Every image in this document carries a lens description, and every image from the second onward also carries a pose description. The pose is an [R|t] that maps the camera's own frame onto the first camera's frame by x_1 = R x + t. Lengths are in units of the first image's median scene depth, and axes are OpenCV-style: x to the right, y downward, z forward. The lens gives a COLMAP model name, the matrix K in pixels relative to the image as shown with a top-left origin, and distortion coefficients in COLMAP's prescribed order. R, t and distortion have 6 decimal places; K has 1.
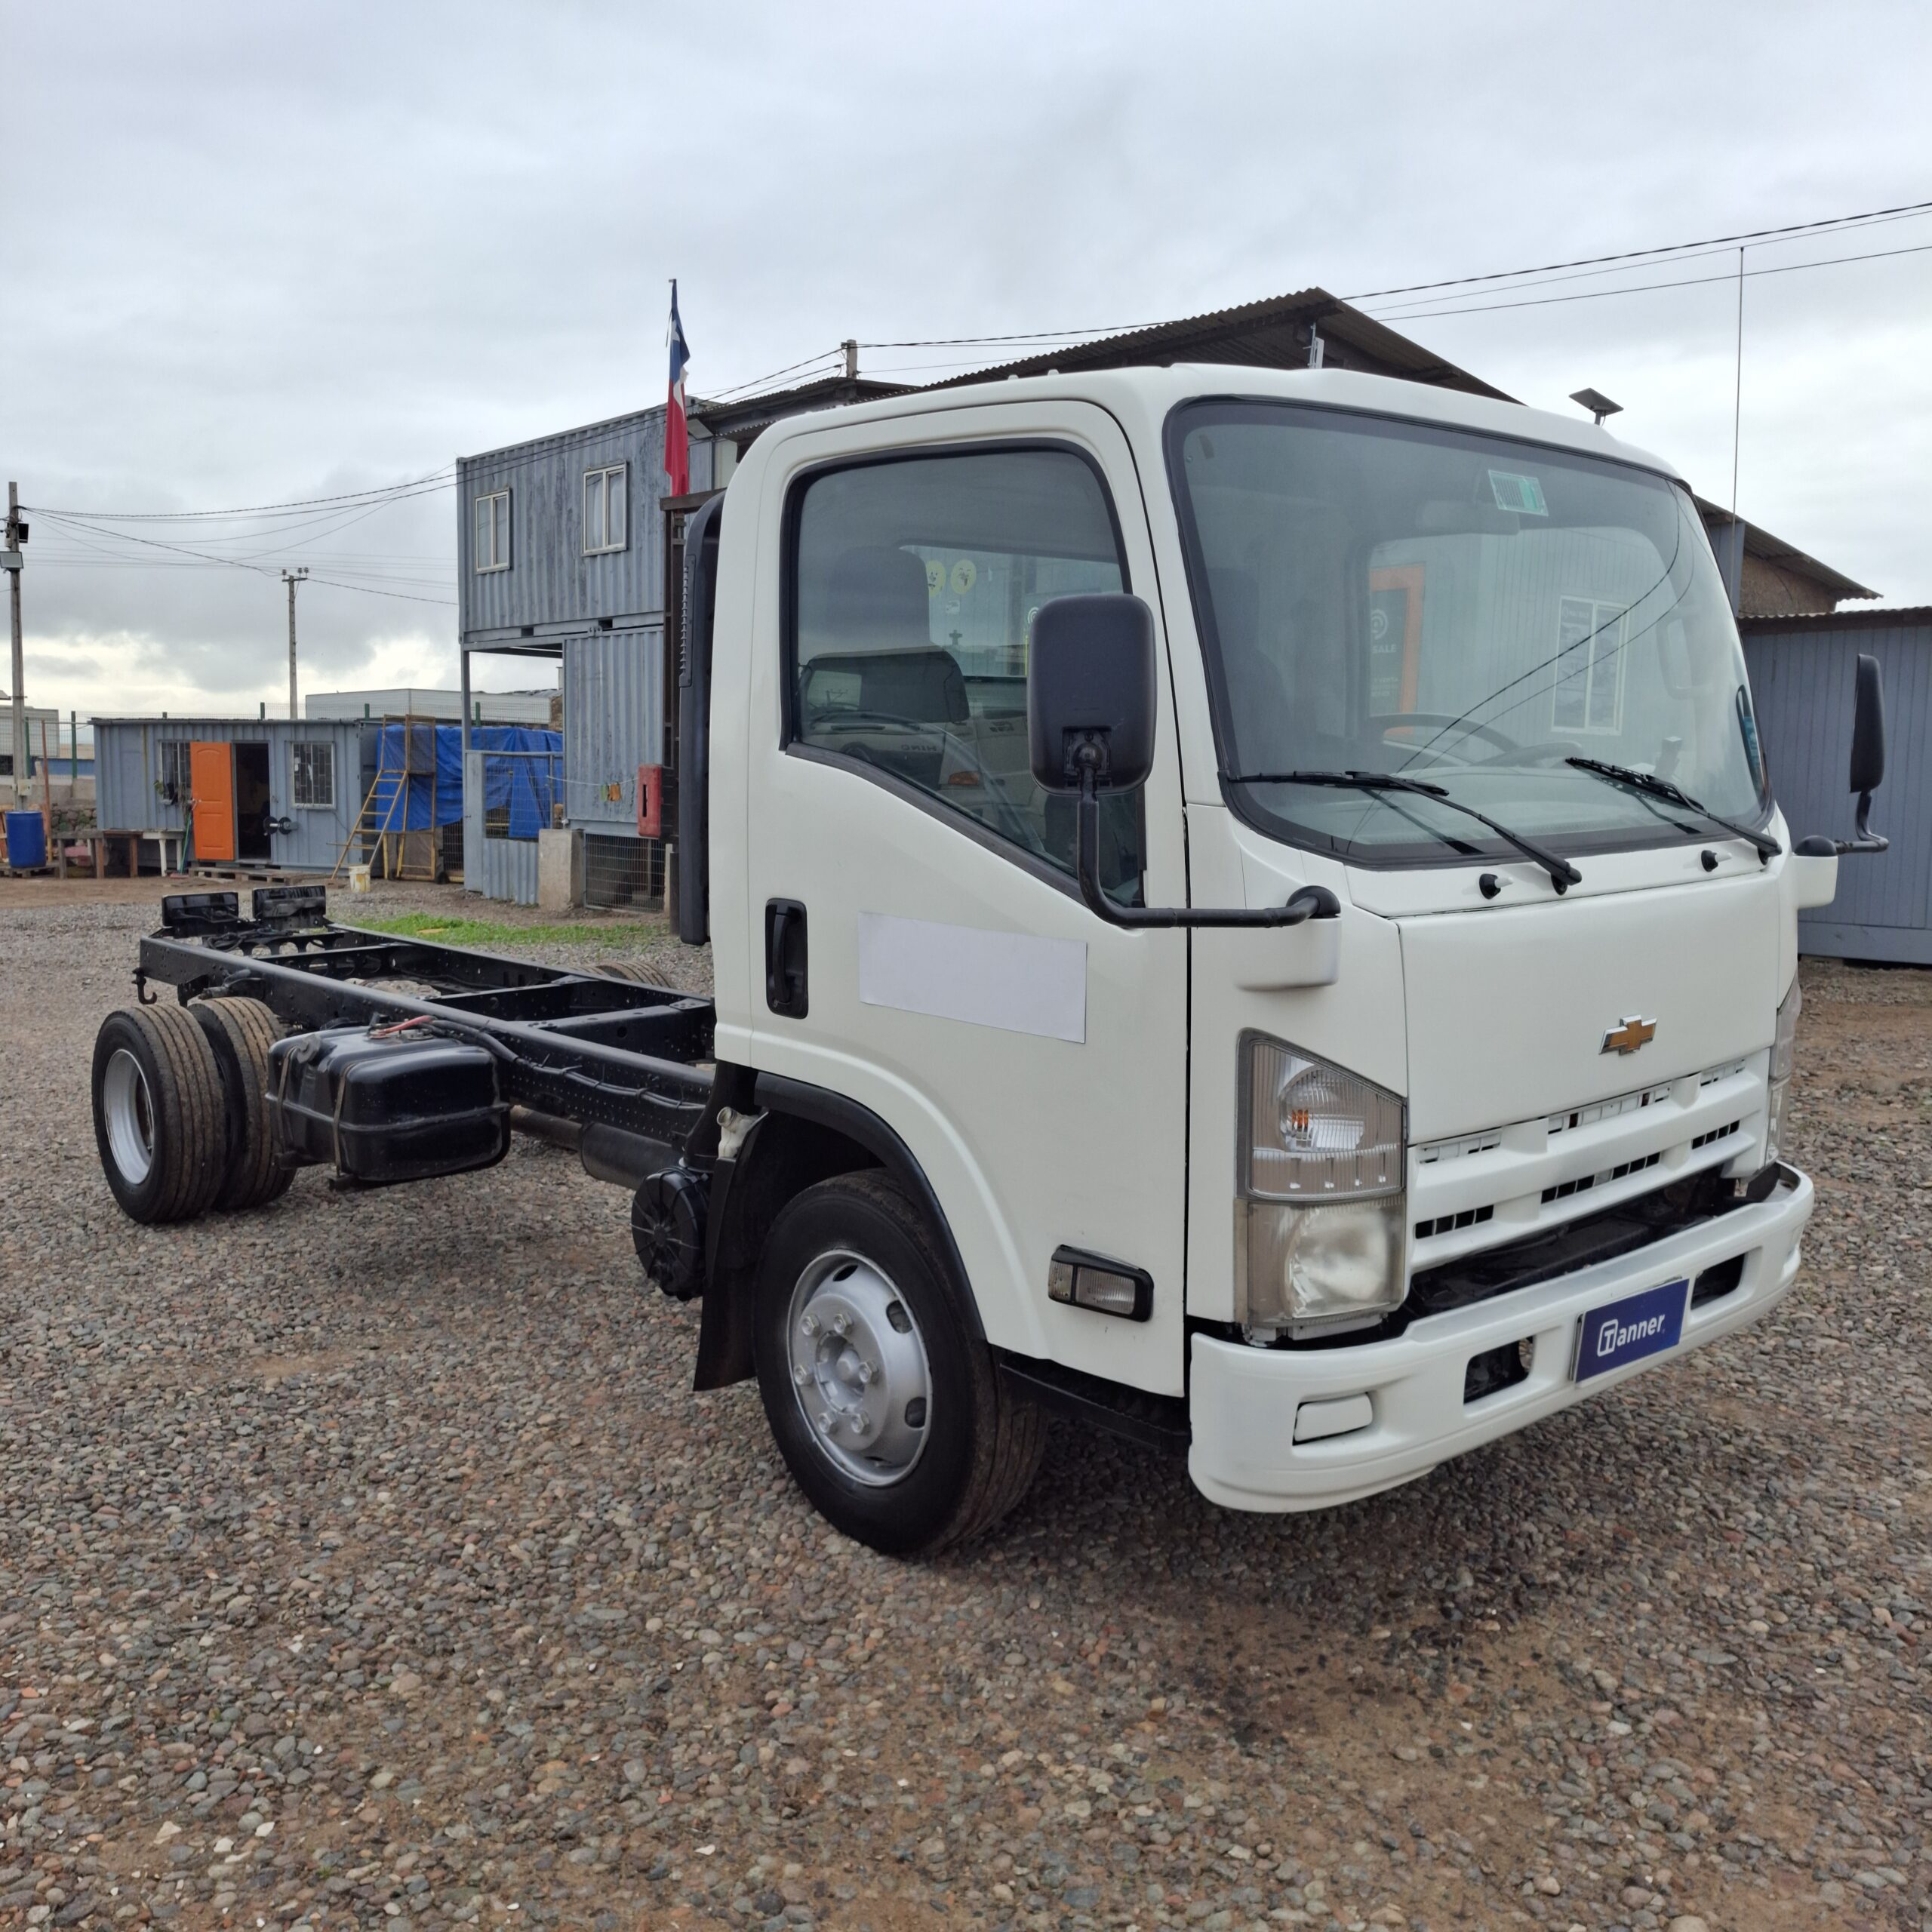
lens RADIAL K [[1790.3, 0, 927.5], [0, 1790.3, 967.5], [0, 0, 1]] dist [0.084240, -0.122449]
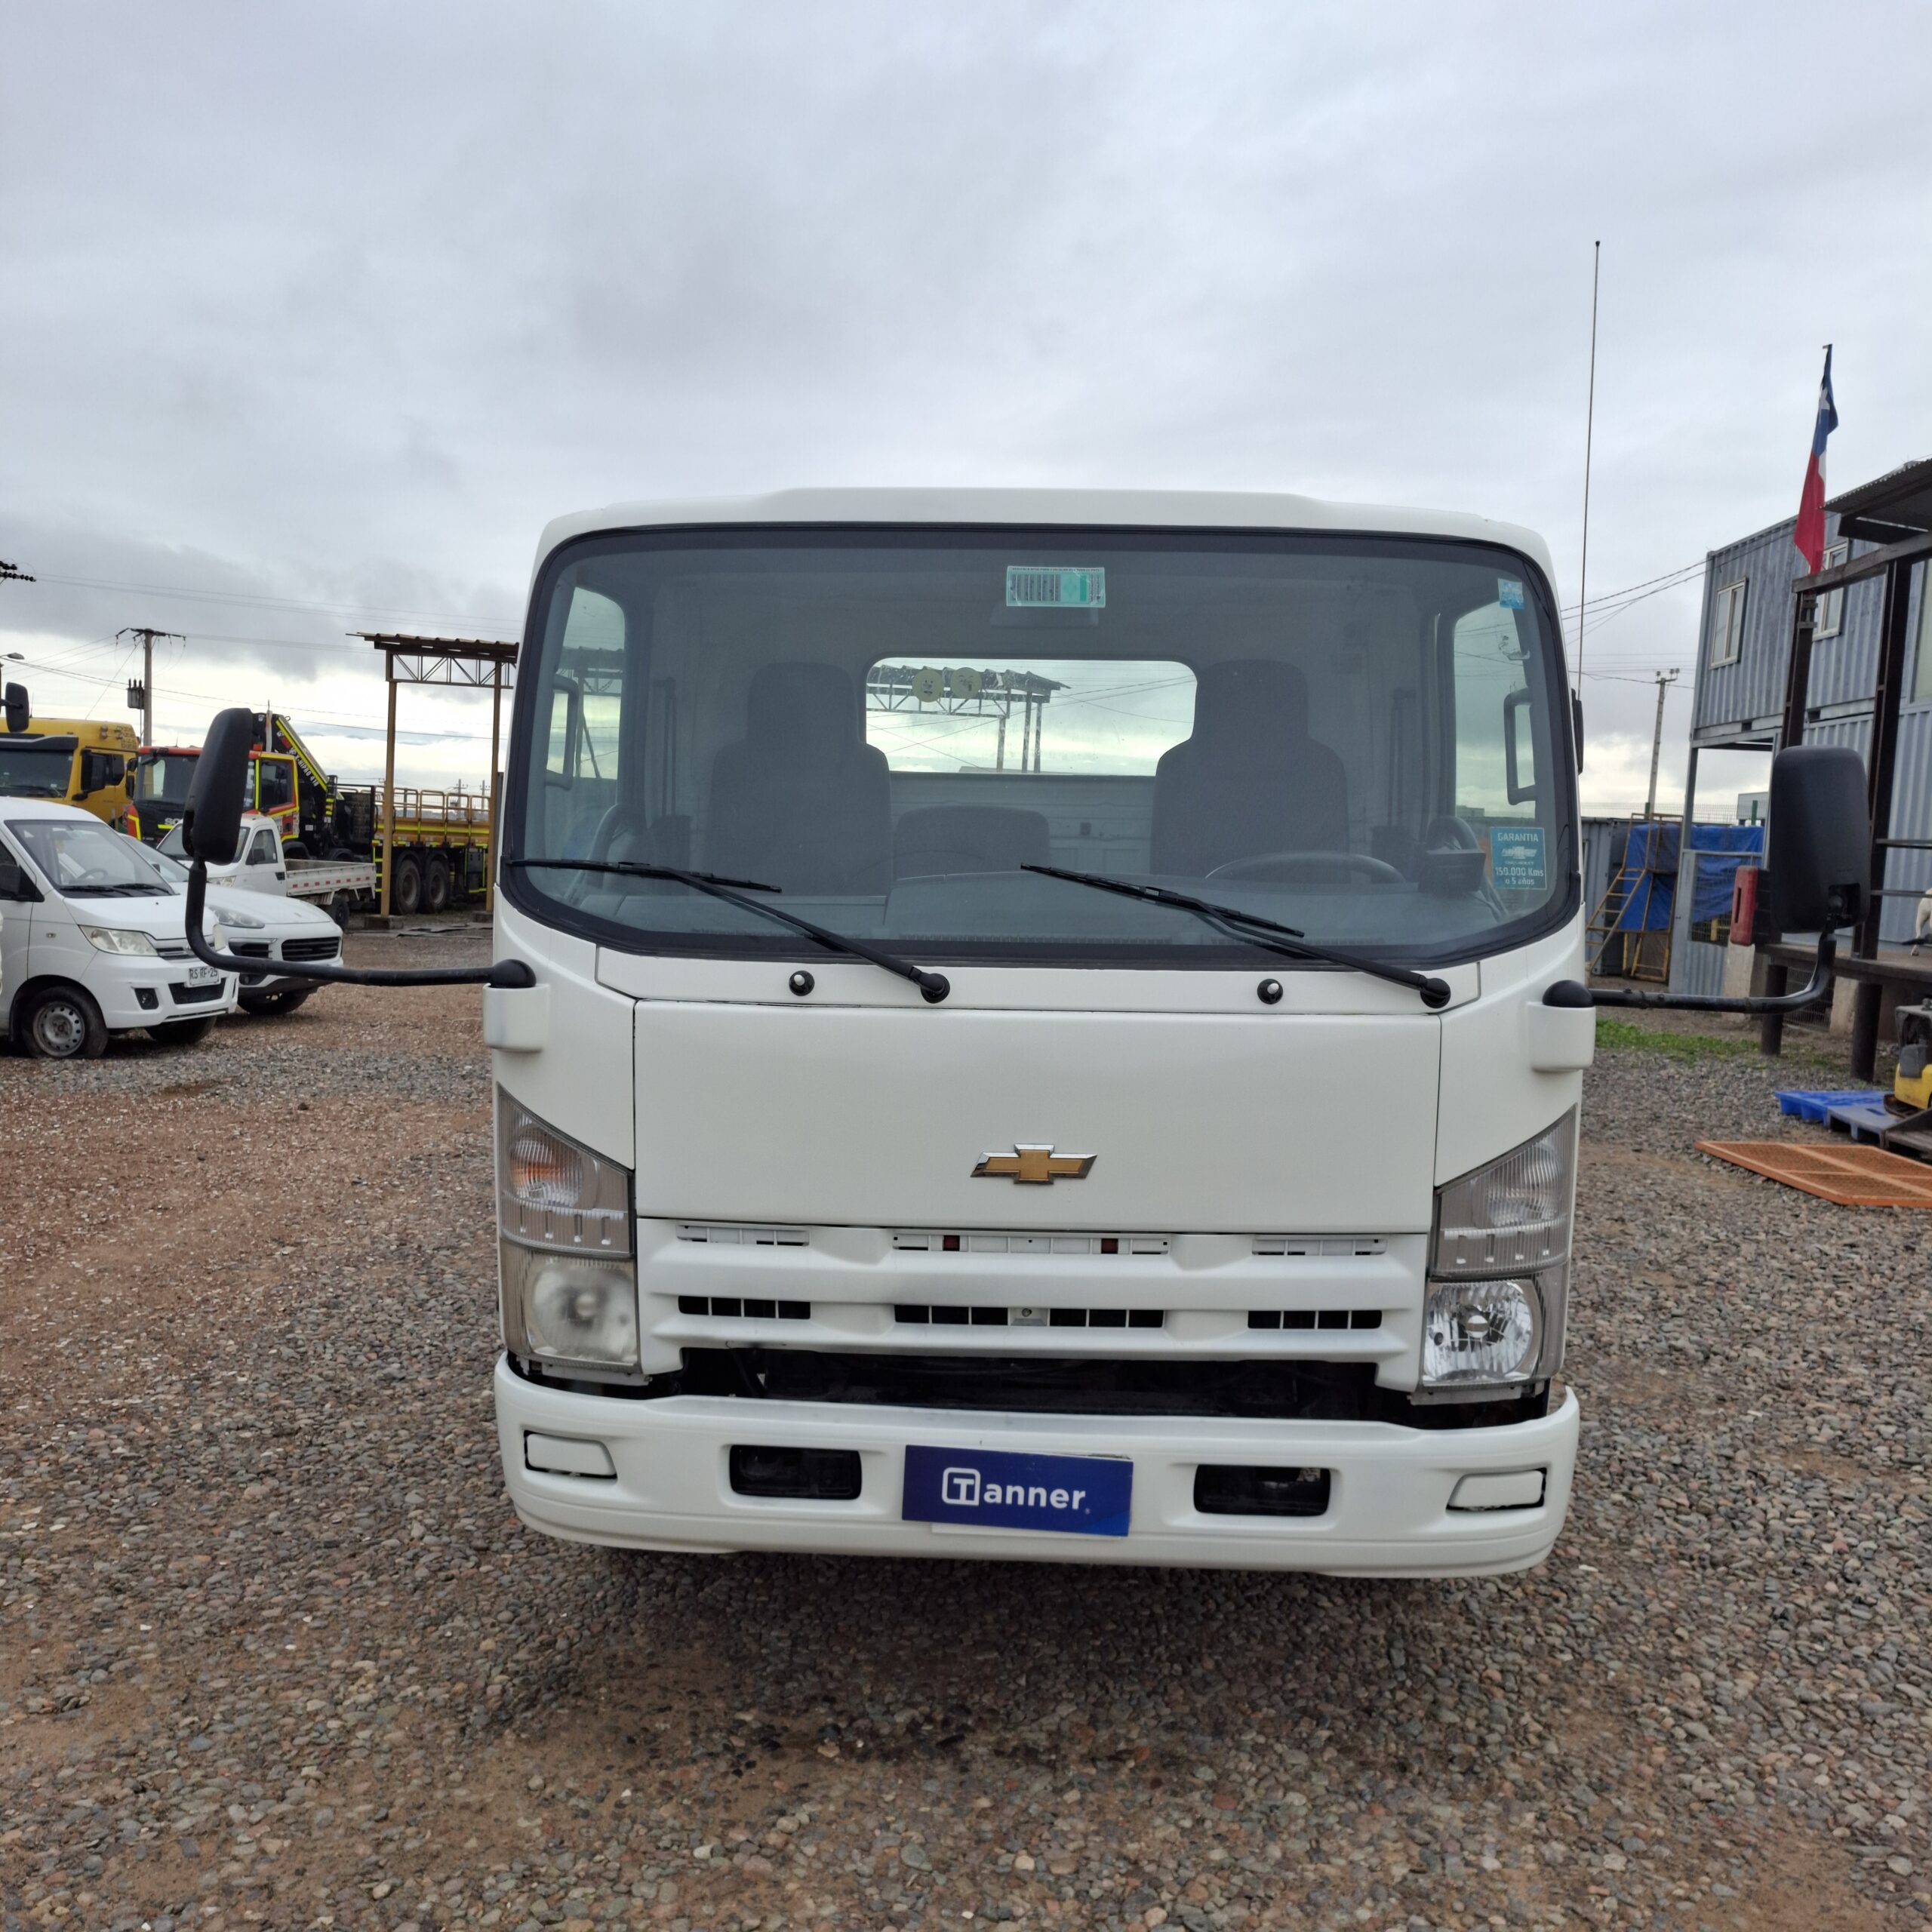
lens RADIAL K [[1765.4, 0, 966.0], [0, 1765.4, 966.0], [0, 0, 1]] dist [0.092877, -0.122669]
pose [[0.715560, 0.067462, -0.695286, 0.964061], [-0.104663, 0.994444, -0.011226, -0.047940], [0.690666, 0.080804, 0.718646, 0.321012]]
